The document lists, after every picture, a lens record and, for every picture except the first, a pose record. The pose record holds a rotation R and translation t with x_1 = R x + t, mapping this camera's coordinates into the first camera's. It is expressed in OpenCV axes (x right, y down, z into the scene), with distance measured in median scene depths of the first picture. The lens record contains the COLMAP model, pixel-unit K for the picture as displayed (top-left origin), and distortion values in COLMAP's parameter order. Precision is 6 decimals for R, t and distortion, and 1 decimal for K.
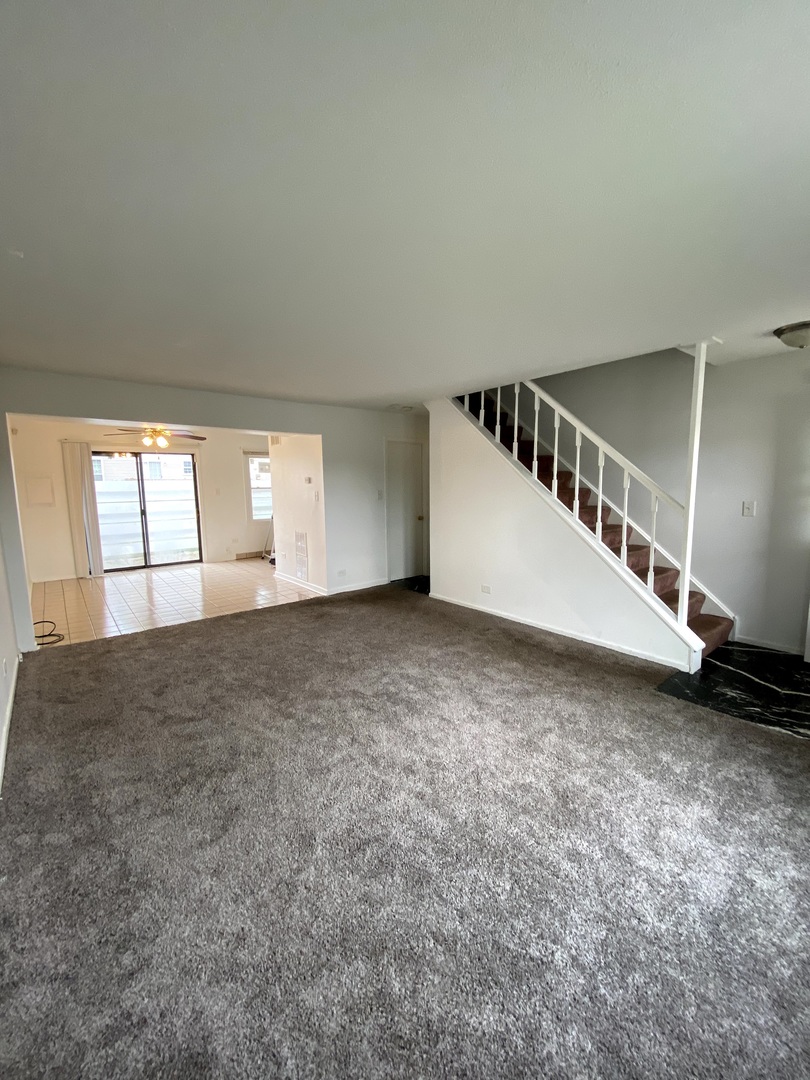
lens RADIAL K [[434.7, 0, 407.0], [0, 434.7, 536.6], [0, 0, 1]] dist [-0.001046, -0.023627]
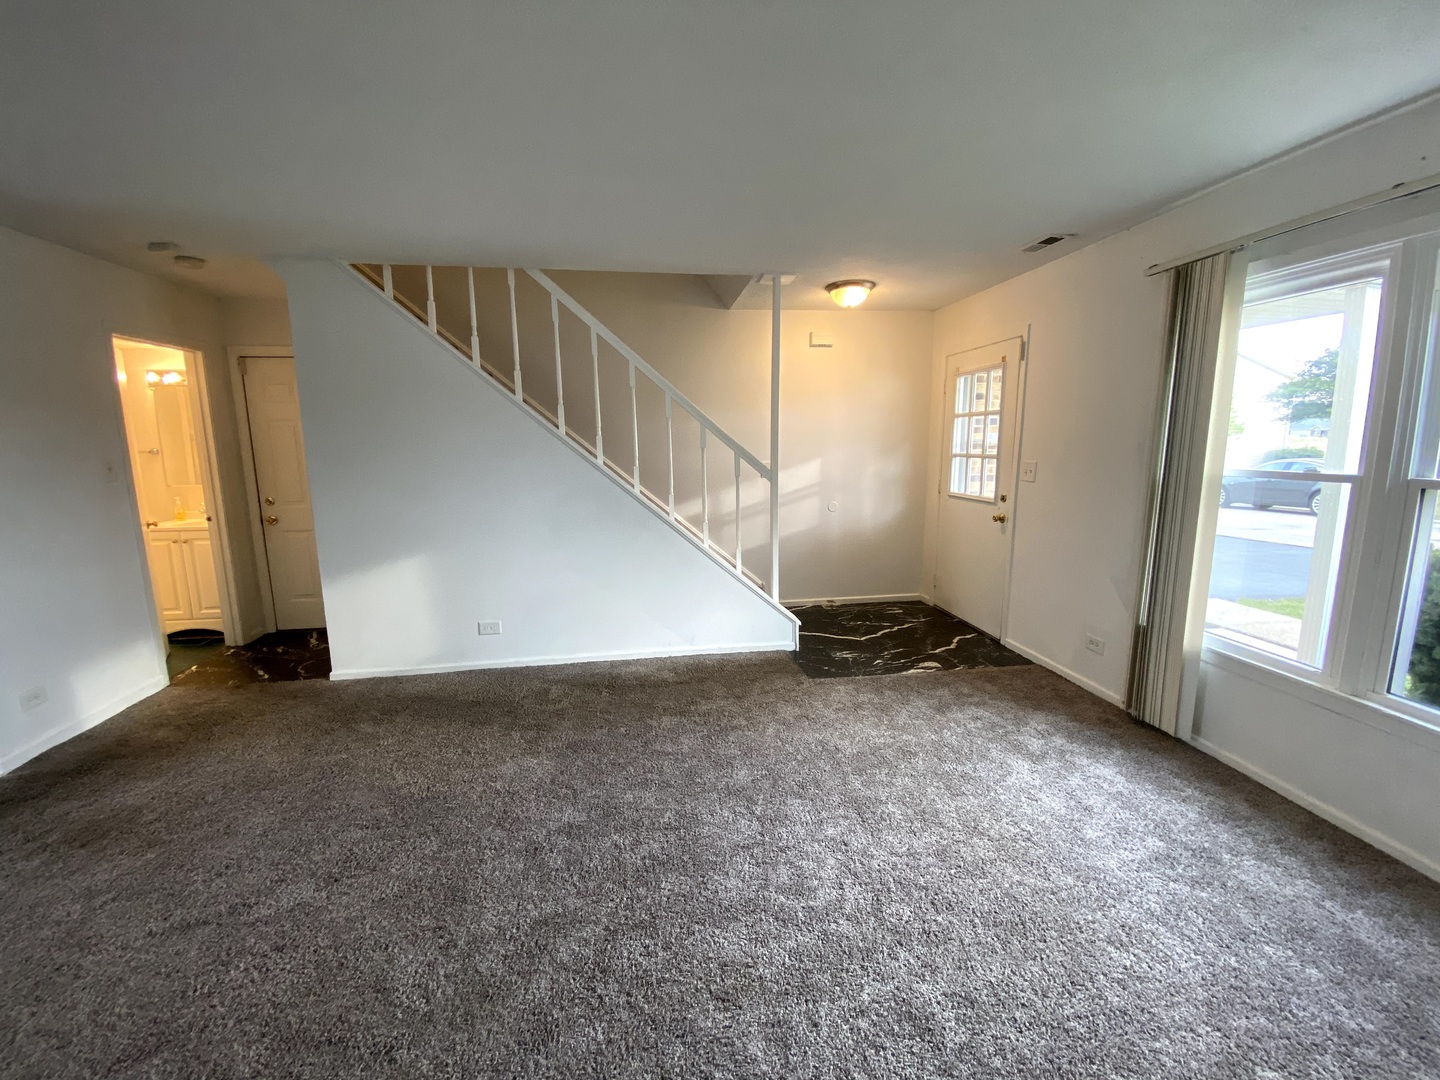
lens RADIAL K [[587.9, 0, 719.0], [0, 587.9, 533.7], [0, 0, 1]] dist [0.021876, -0.024545]
pose [[0.515933, -0.134851, 0.845948, -0.362860], [0.113406, 0.989592, 0.088584, -0.042662], [-0.849089, 0.050232, 0.525856, 0.403927]]
